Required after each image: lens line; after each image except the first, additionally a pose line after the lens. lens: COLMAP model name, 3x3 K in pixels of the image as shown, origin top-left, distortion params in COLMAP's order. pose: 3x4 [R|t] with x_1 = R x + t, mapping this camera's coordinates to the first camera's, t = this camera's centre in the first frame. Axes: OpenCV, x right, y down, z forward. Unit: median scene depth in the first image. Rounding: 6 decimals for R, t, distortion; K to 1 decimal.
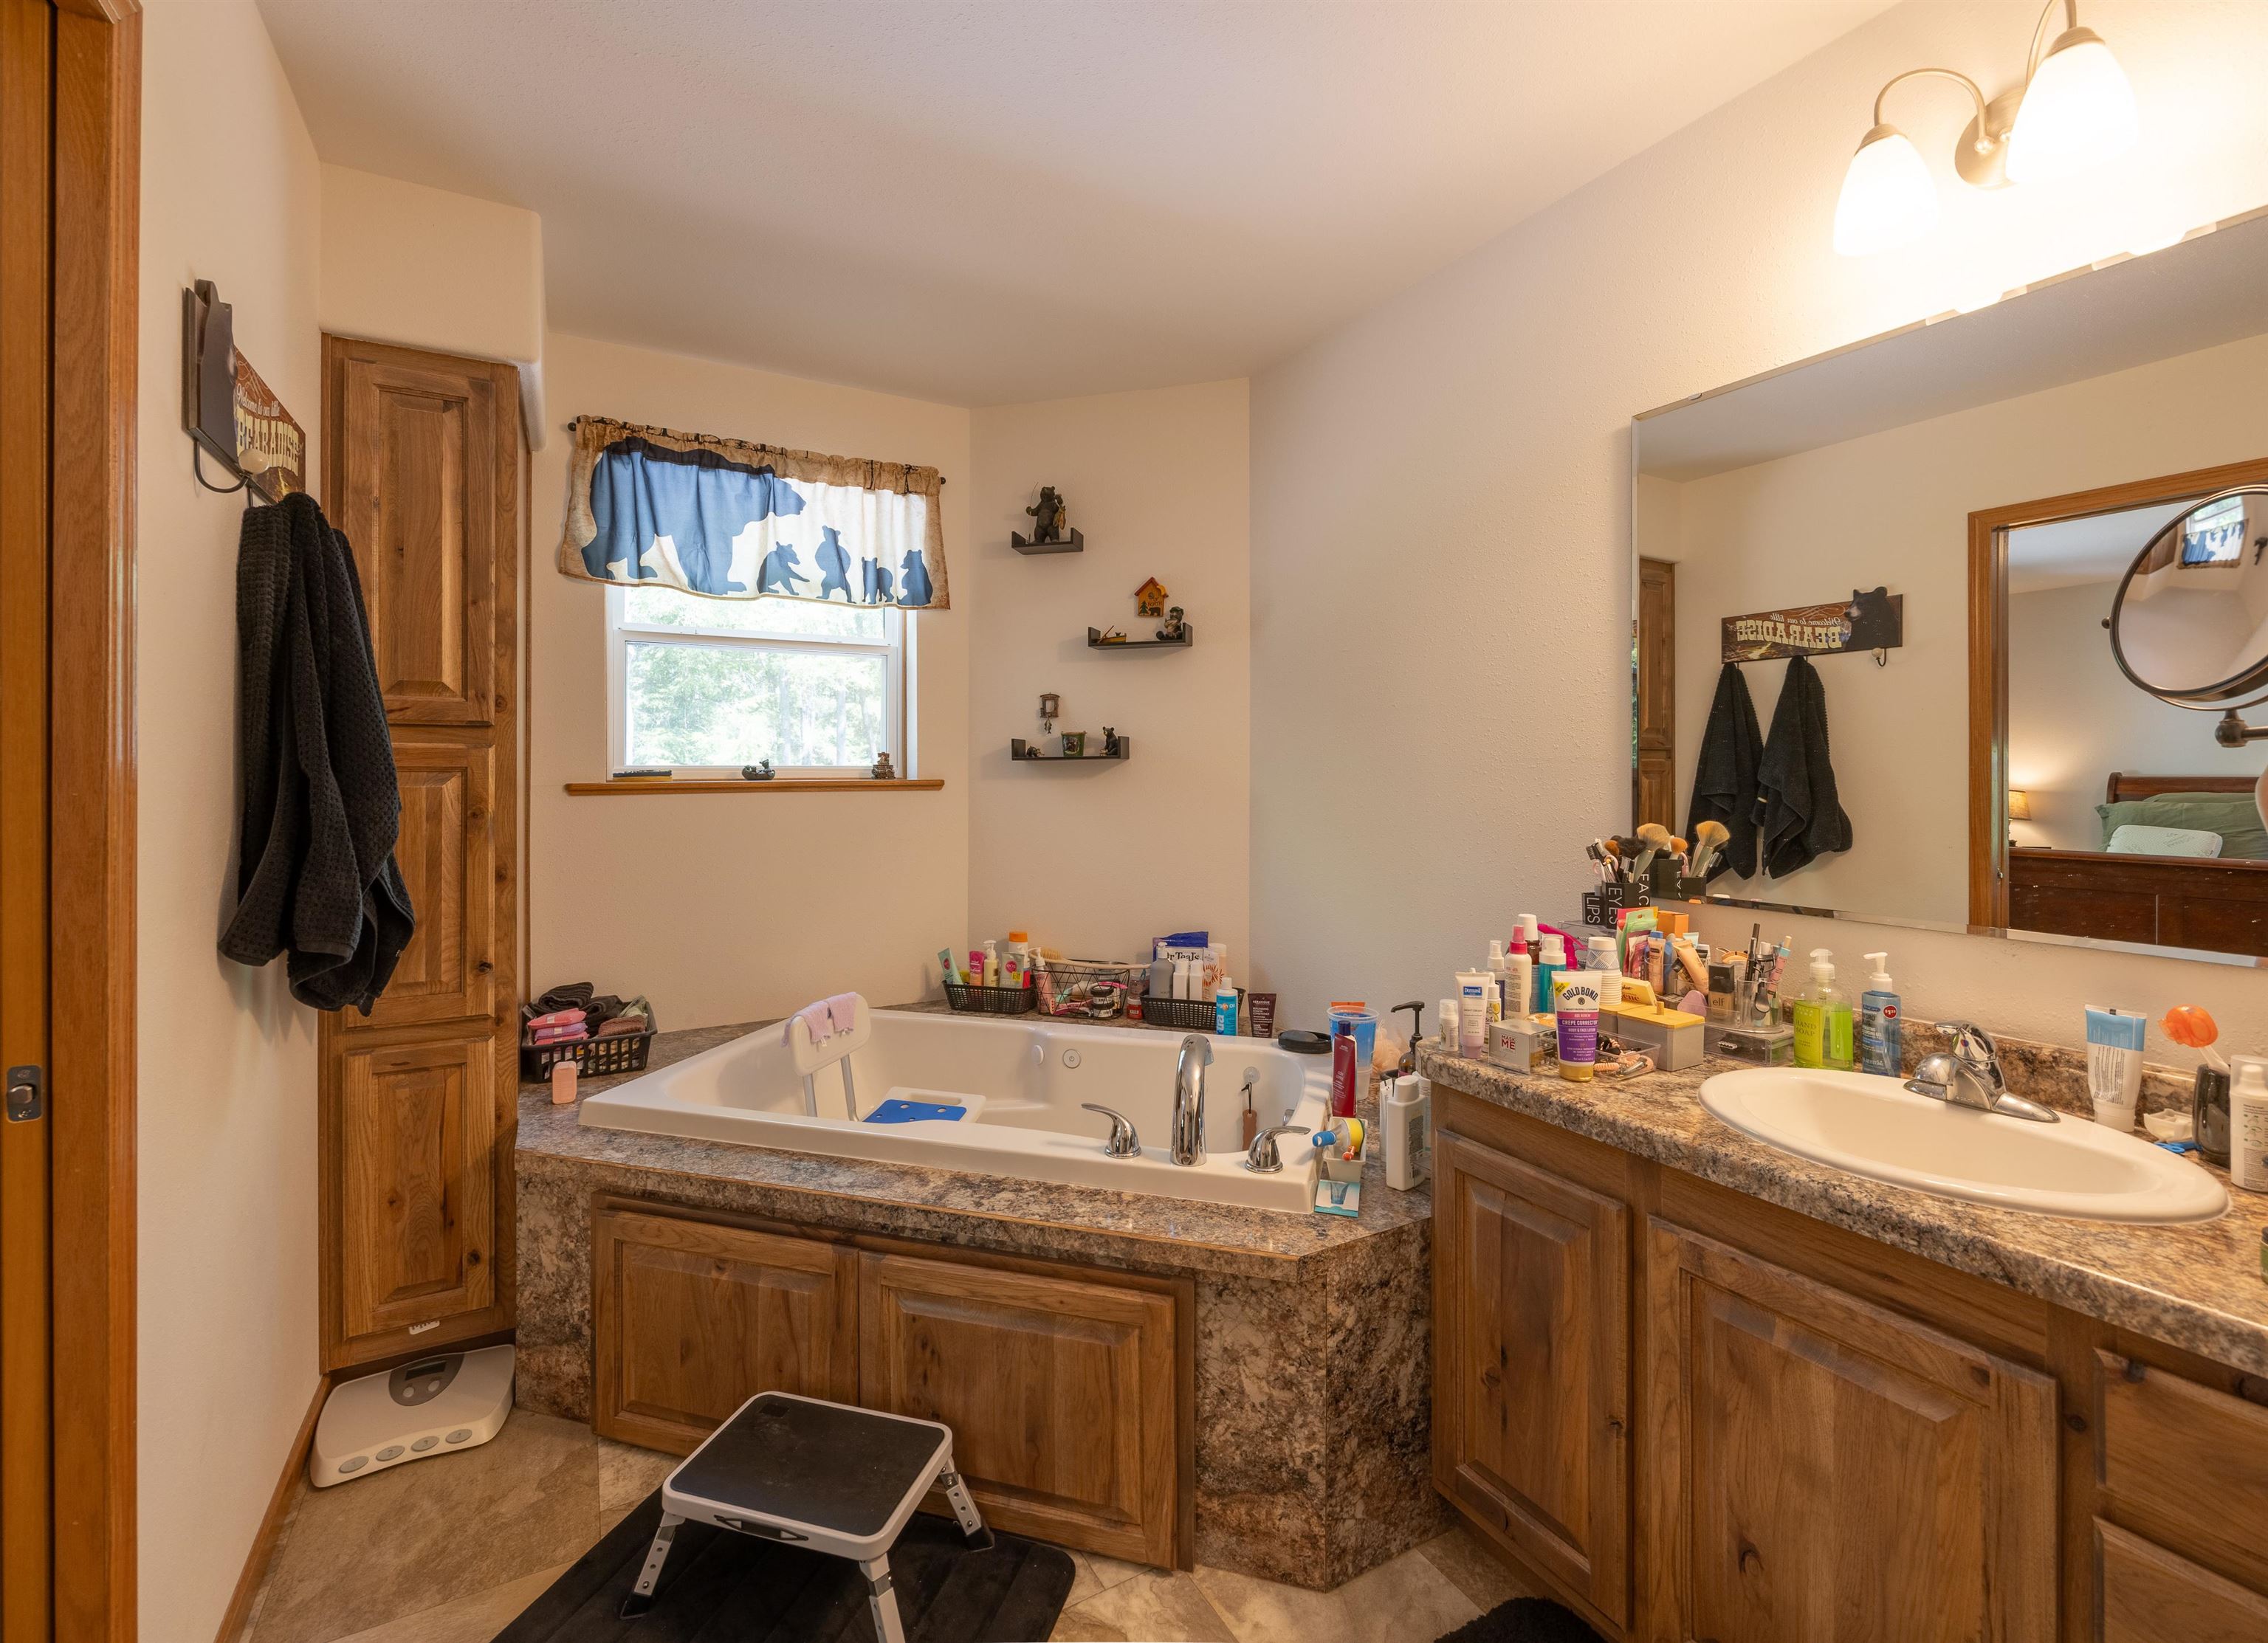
lens RADIAL K [[984.7, 0, 1135.4], [0, 984.7, 769.9], [0, 0, 1]] dist [-0.000192, -0.000070]
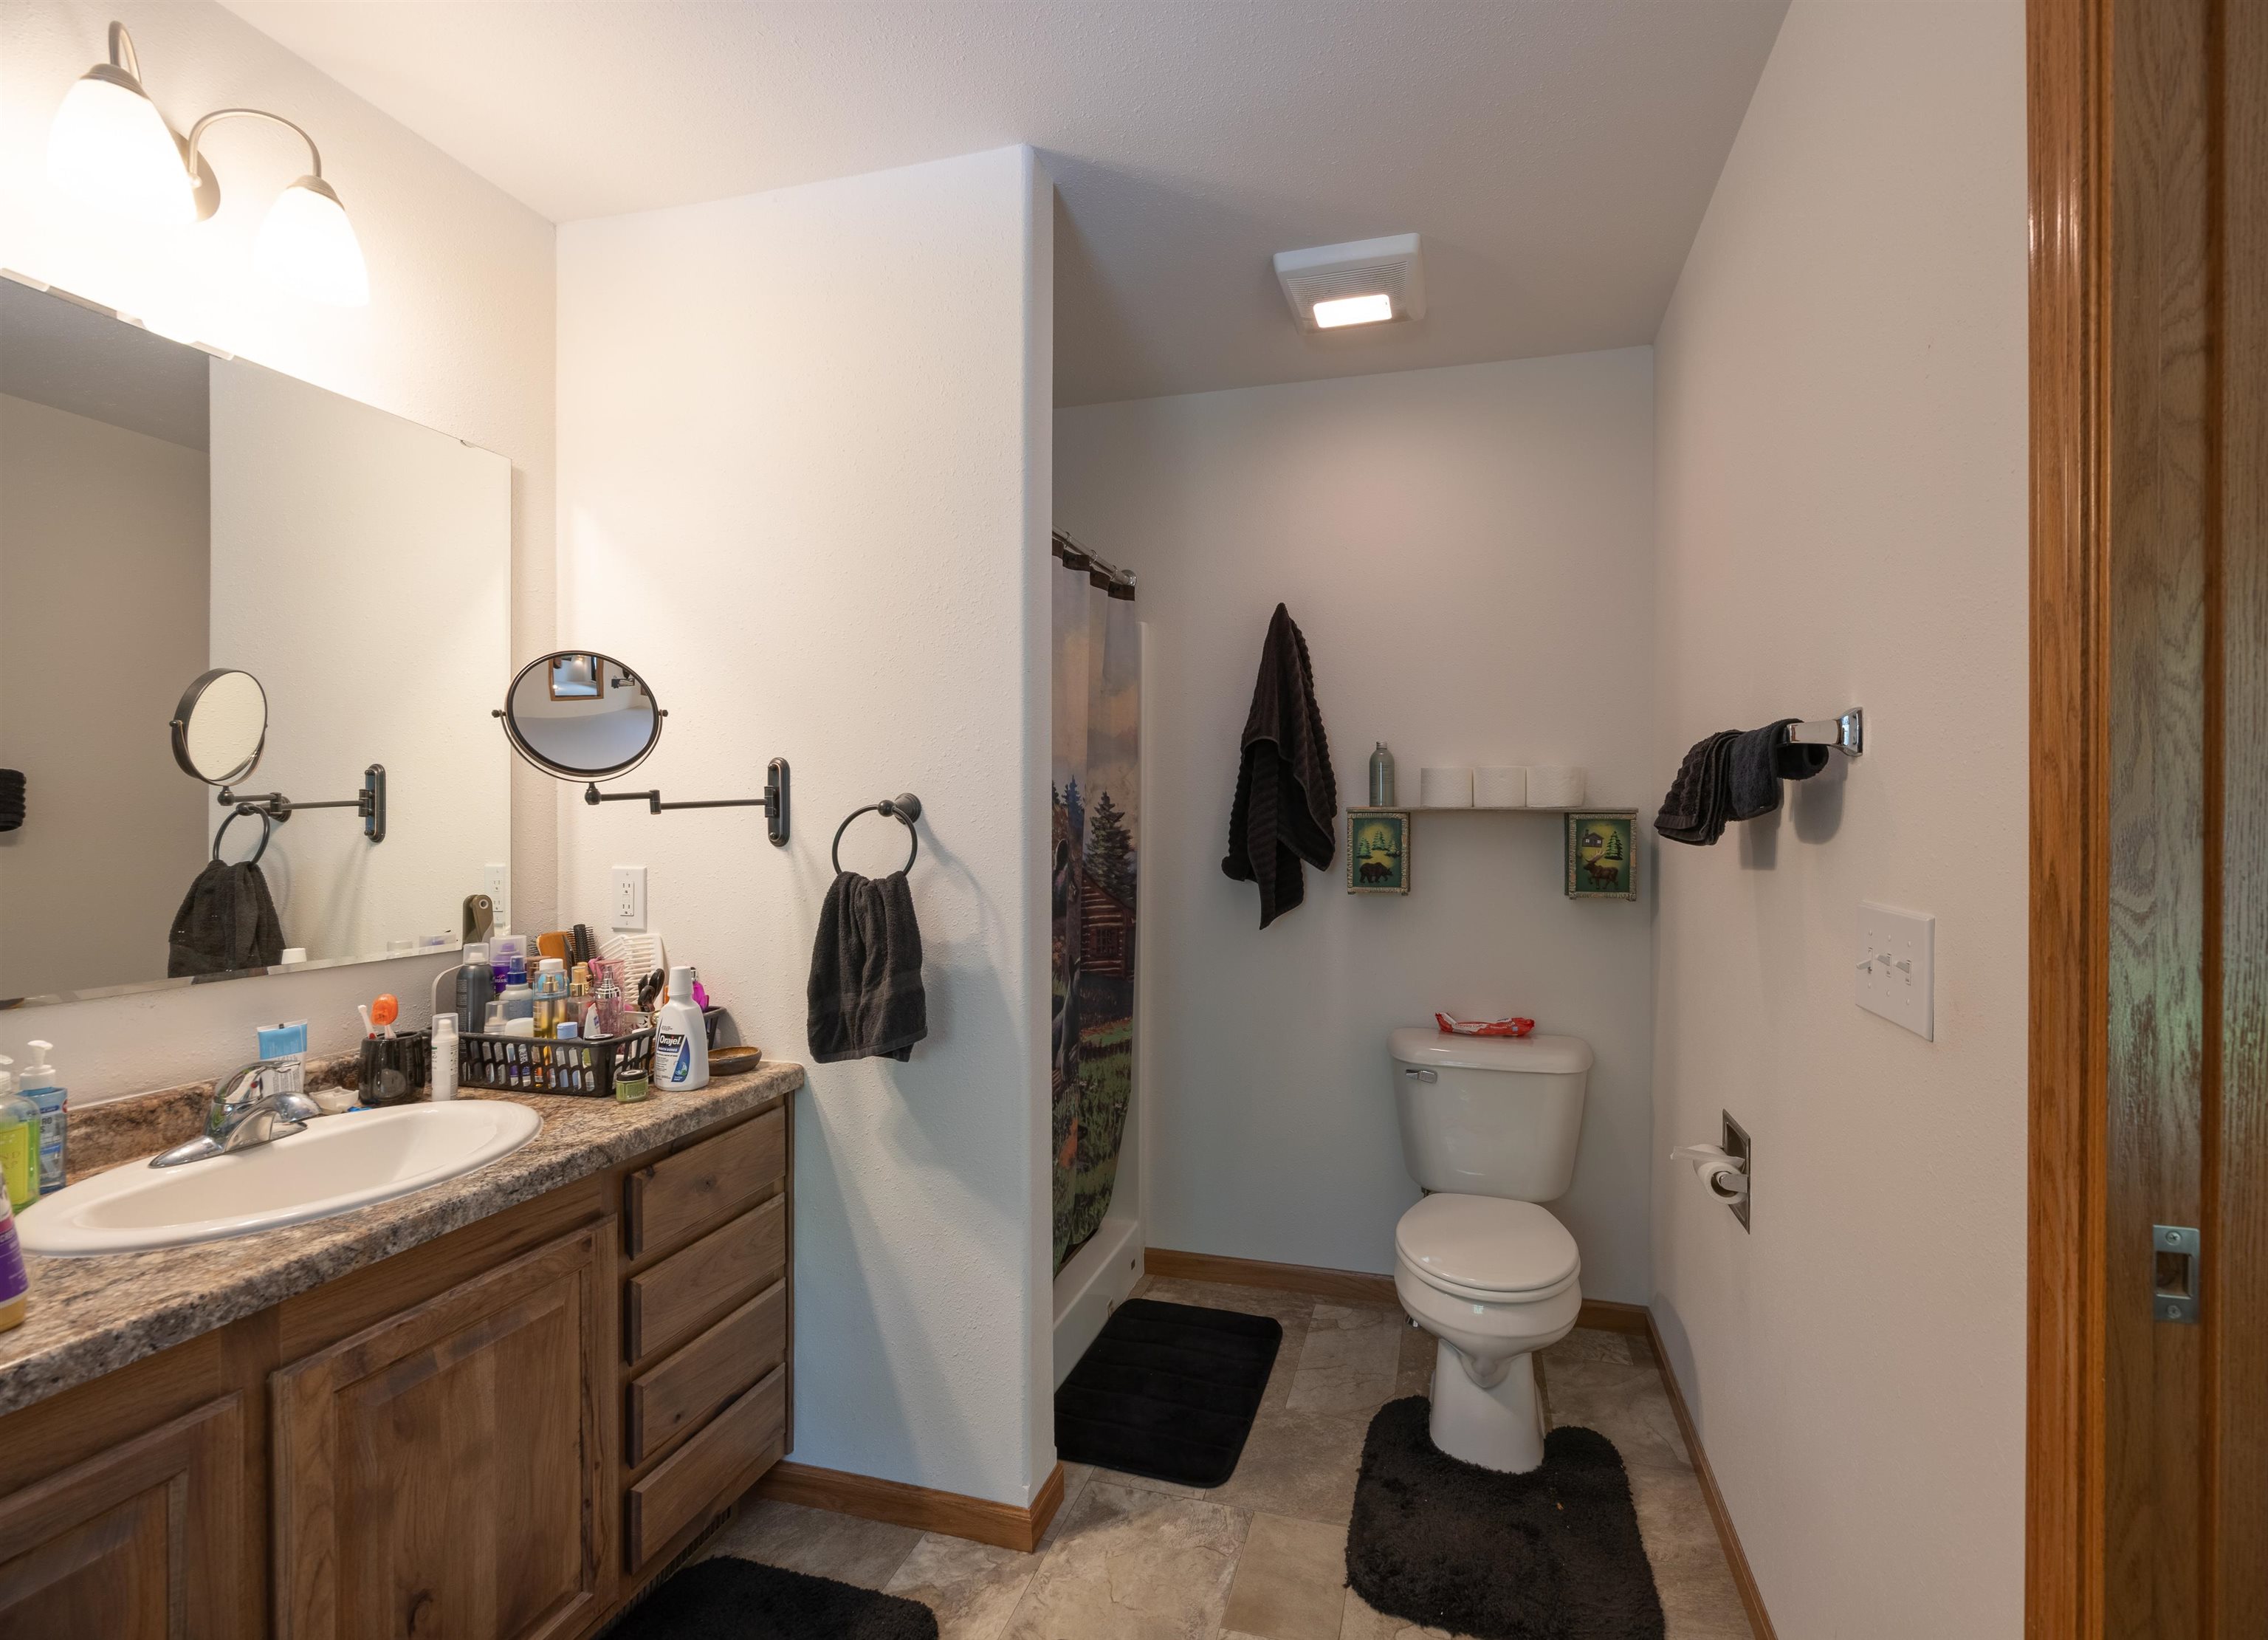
lens RADIAL K [[1074.7, 0, 1134.0], [0, 1074.7, 820.0], [0, 0, 1]] dist [0.000243, 0.000064]
pose [[-0.688053, -0.001640, 0.725658, -0.658528], [-0.000708, 0.999998, 0.001588, -0.000347], [-0.725660, 0.000579, -0.688054, 1.214385]]
